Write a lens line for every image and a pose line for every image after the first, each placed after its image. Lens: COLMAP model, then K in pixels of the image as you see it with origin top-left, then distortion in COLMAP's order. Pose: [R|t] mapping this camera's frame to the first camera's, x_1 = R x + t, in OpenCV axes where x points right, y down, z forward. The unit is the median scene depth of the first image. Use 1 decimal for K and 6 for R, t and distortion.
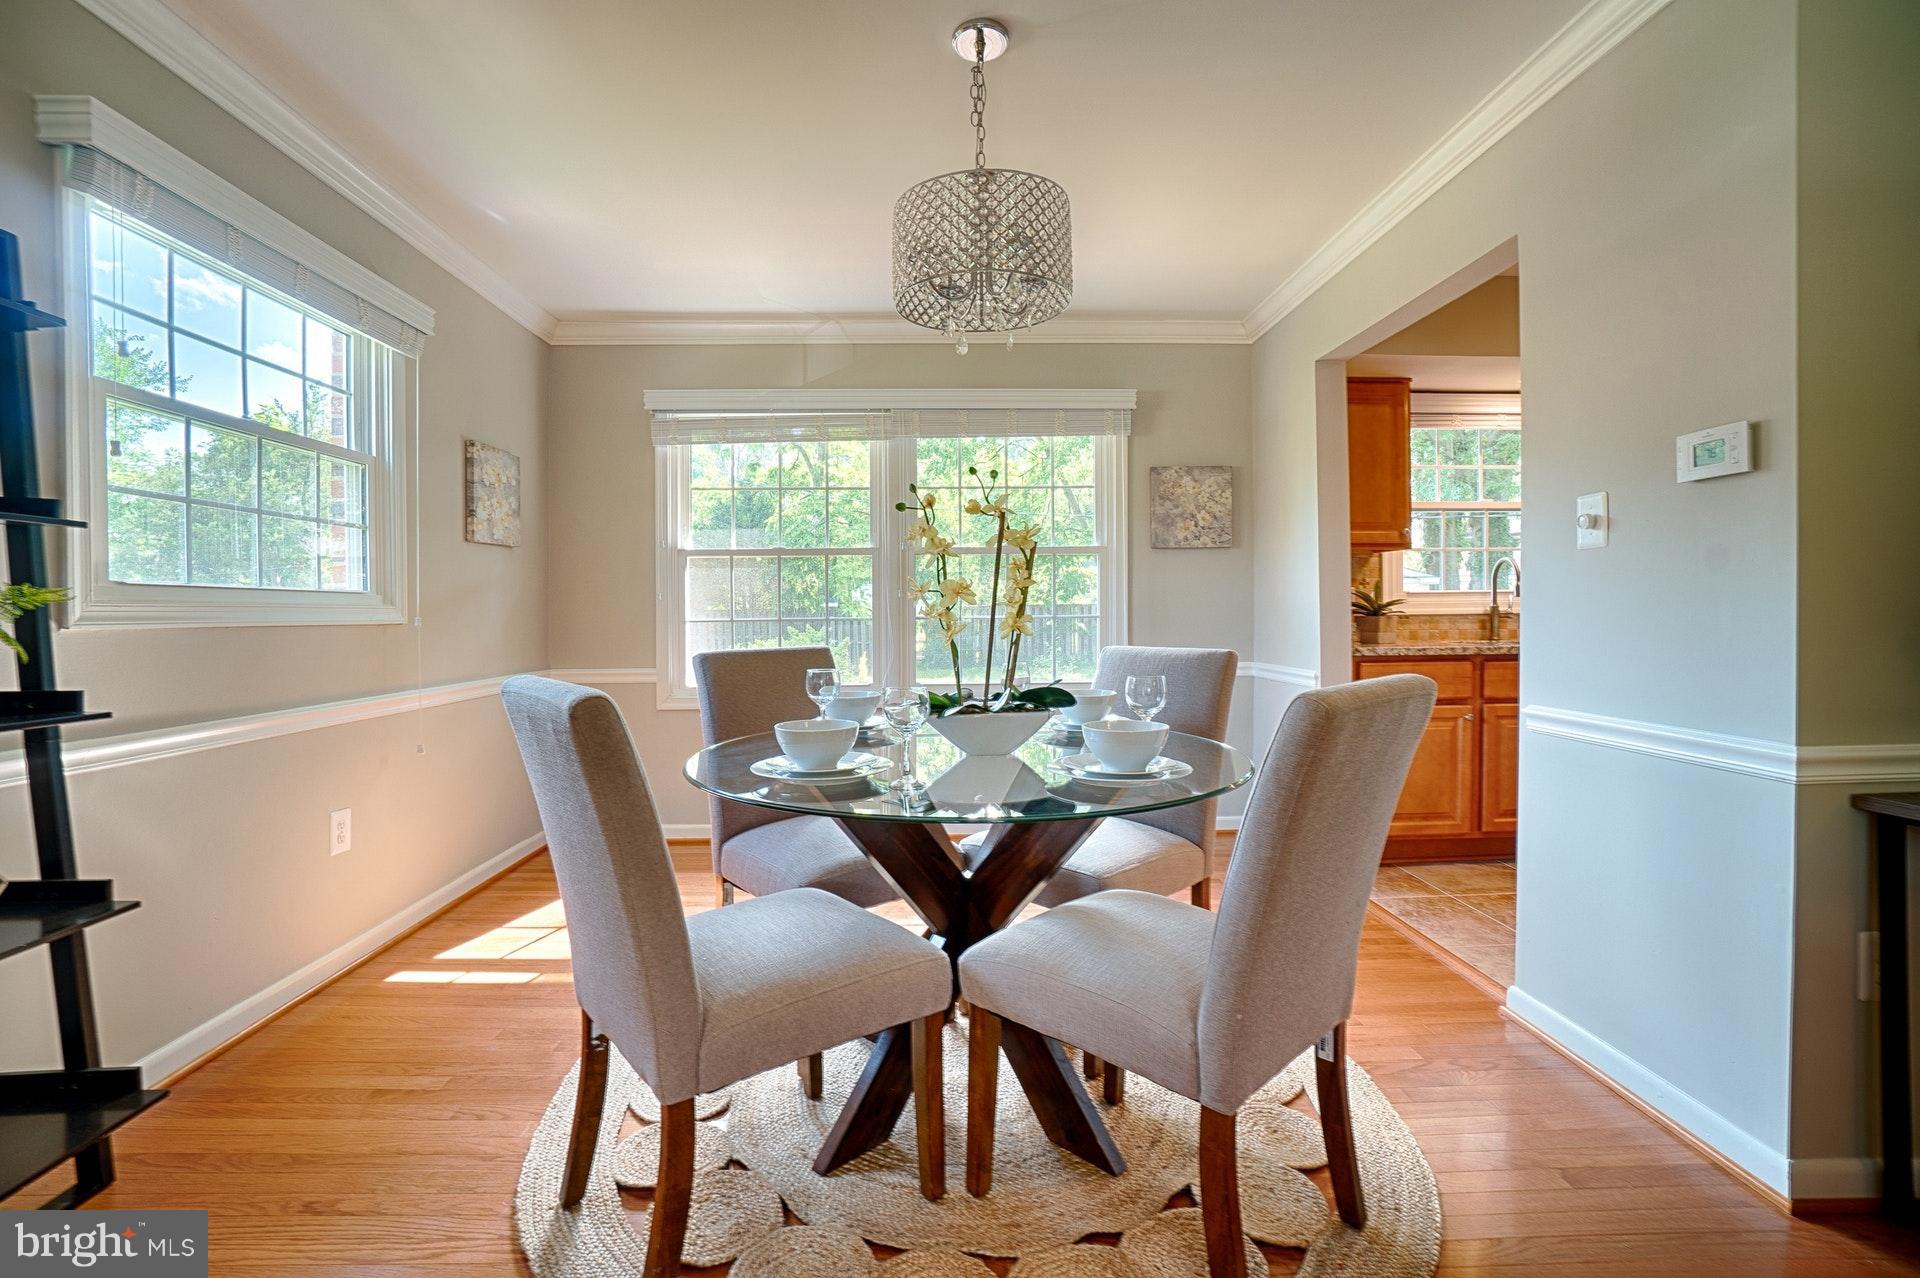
lens RADIAL K [[840.6, 0, 949.7], [0, 840.6, 617.1], [0, 0, 1]] dist [-0.063371, 0.022556]
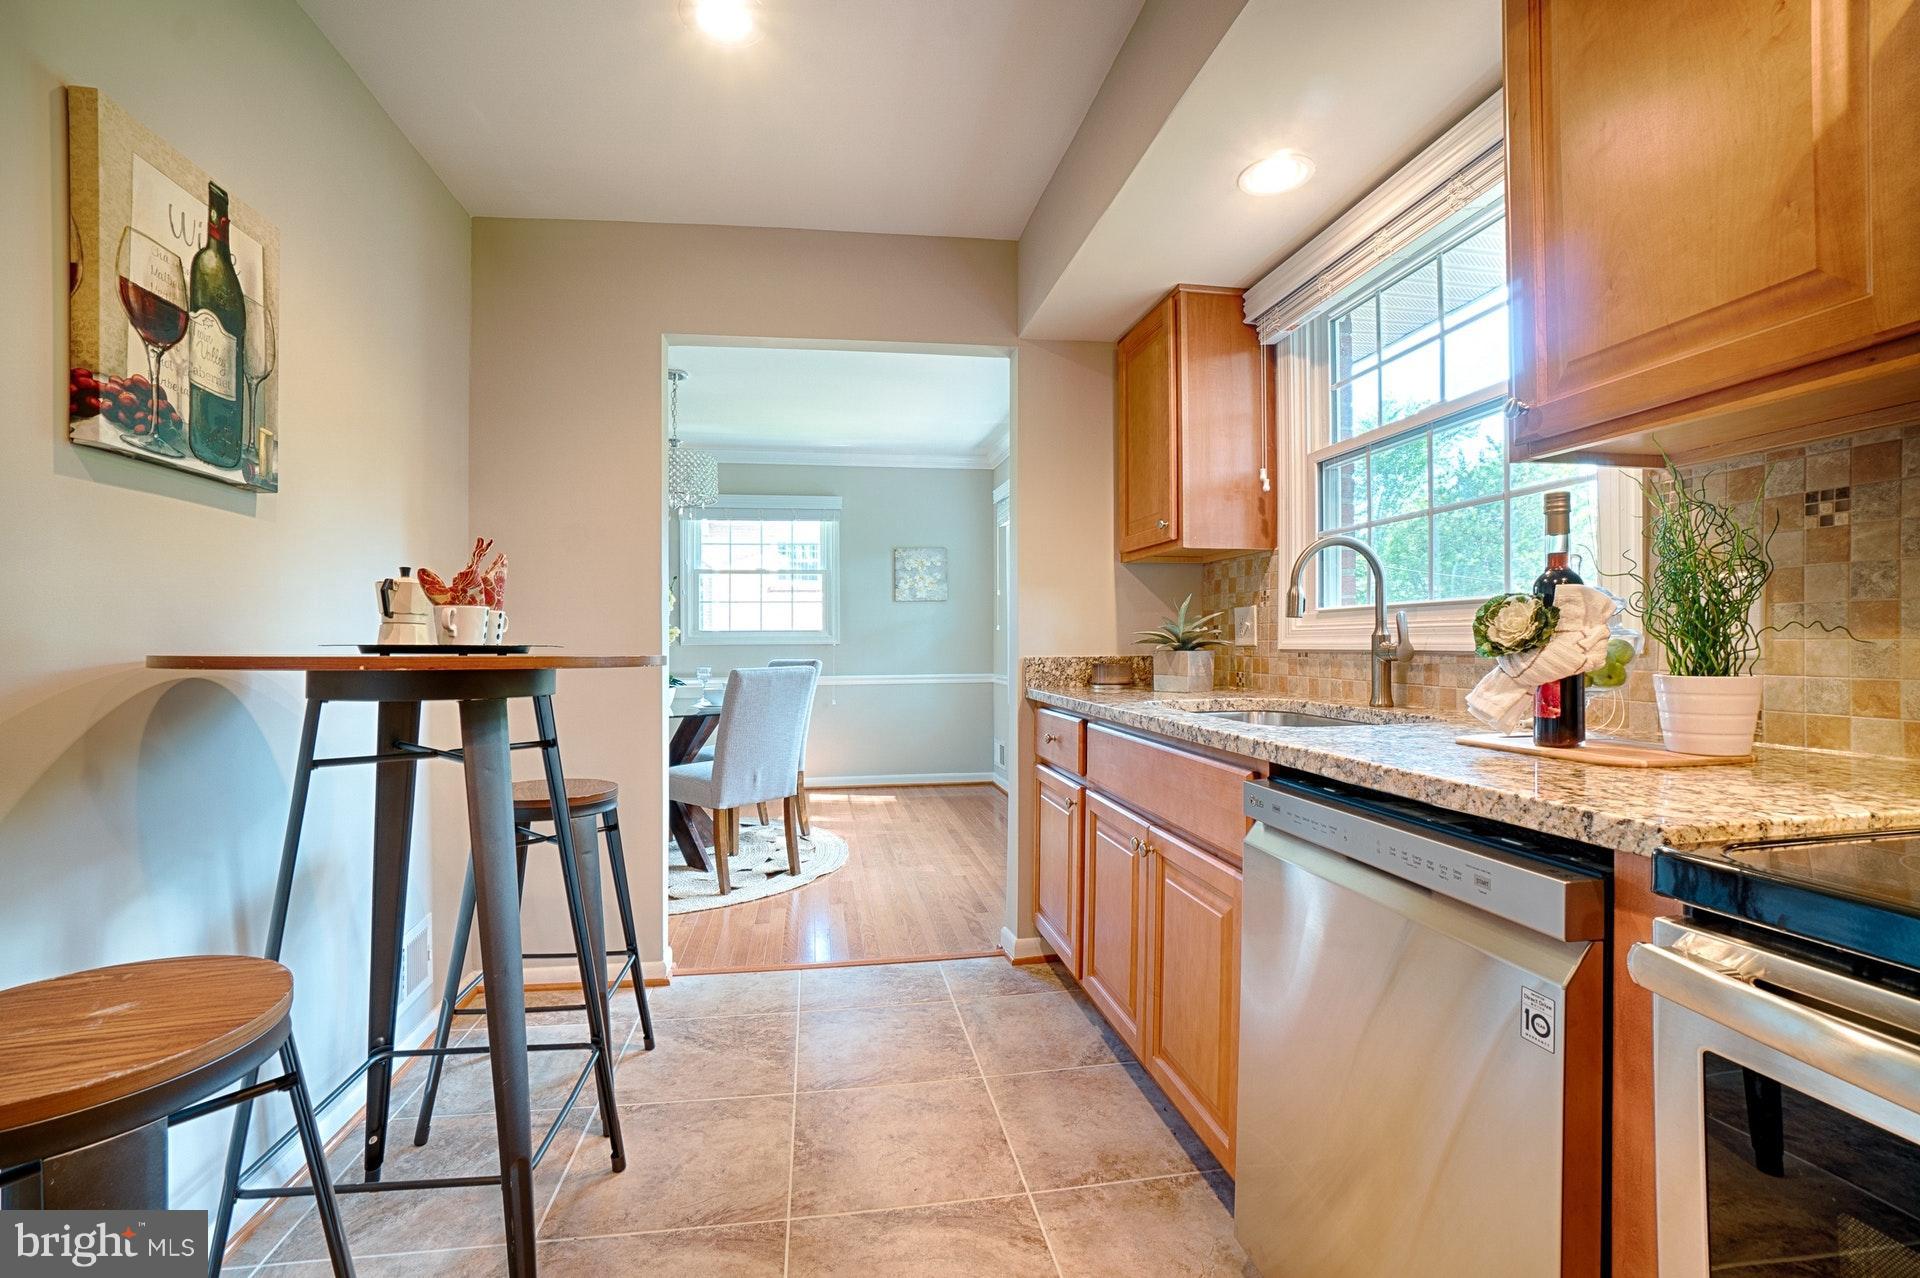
lens RADIAL K [[862.5, 0, 938.1], [0, 862.5, 626.6], [0, 0, 1]] dist [-0.064919, 0.024056]
pose [[0.121654, -0.009853, -0.992524, 1.211444], [-0.004616, 0.999934, -0.010493, -0.012368], [0.992562, 0.005858, 0.121600, 0.744494]]
